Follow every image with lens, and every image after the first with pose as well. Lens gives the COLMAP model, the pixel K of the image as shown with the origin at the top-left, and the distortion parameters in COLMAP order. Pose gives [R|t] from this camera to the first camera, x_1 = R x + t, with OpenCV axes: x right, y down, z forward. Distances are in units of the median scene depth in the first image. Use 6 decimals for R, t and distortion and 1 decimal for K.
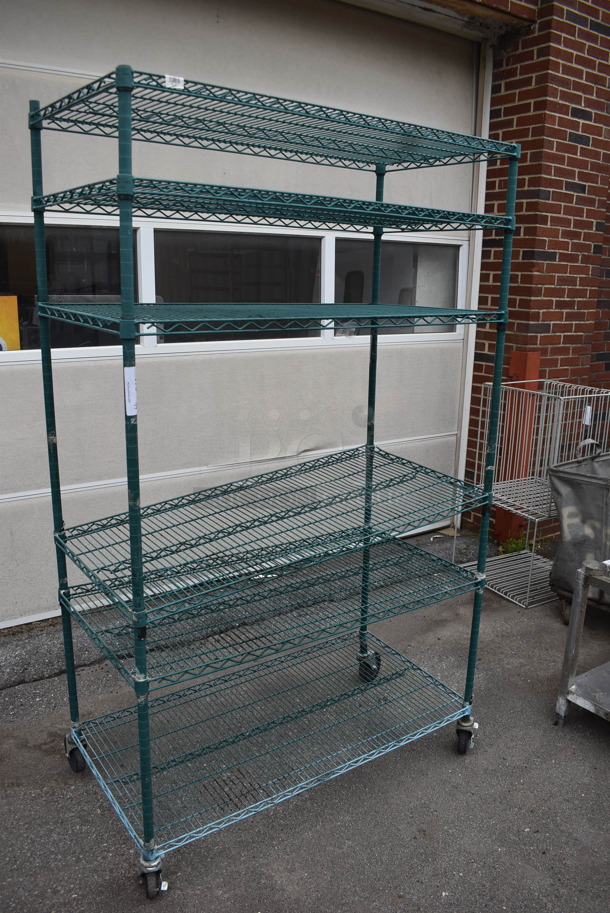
lens RADIAL K [[694.2, 0, 312.0], [0, 694.2, 457.6], [0, 0, 1]] dist [-0.084689, -0.003721]
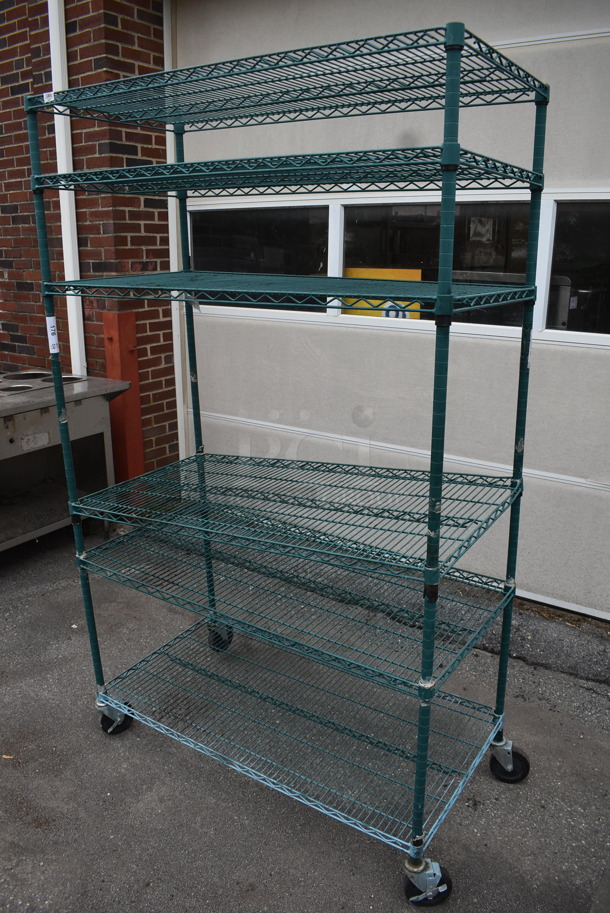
lens RADIAL K [[694.2, 0, 344.8], [0, 694.2, 454.7], [0, 0, 1]] dist [-0.084689, -0.003721]
pose [[0.410914, 0.243471, -0.878562, 0.742775], [-0.232411, 0.959816, 0.157286, -0.130302], [0.881552, 0.139556, 0.450987, 0.572994]]
